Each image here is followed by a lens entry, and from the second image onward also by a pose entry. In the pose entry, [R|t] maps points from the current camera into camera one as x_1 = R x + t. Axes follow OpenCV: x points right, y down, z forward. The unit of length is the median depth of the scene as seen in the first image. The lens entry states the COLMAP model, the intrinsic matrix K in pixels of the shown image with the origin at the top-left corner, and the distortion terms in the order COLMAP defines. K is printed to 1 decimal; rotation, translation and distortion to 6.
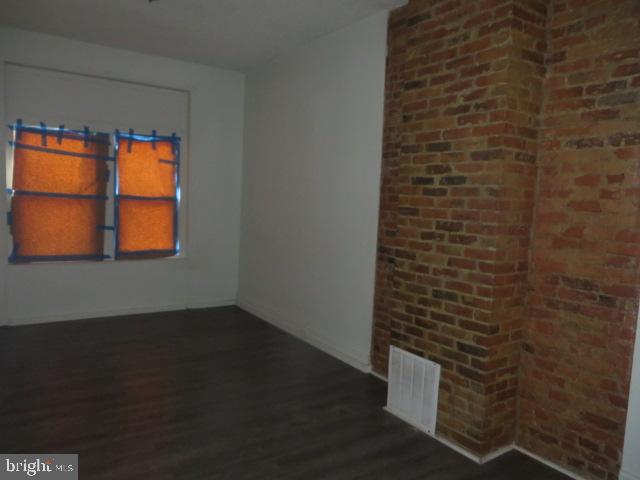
lens RADIAL K [[477.9, 0, 320.7], [0, 477.9, 240.8], [0, 0, 1]] dist [-0.023886, 0.007753]
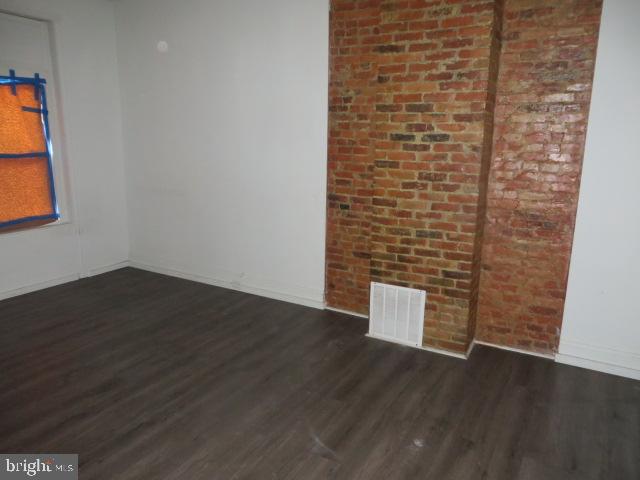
lens RADIAL K [[477.9, 0, 321.8], [0, 477.9, 242.4], [0, 0, 1]] dist [-0.023886, 0.007753]
pose [[0.898267, -0.126283, 0.420914, -0.500538], [0.063608, 0.985097, 0.159806, -0.077046], [-0.434821, -0.116775, 0.892913, 0.036416]]
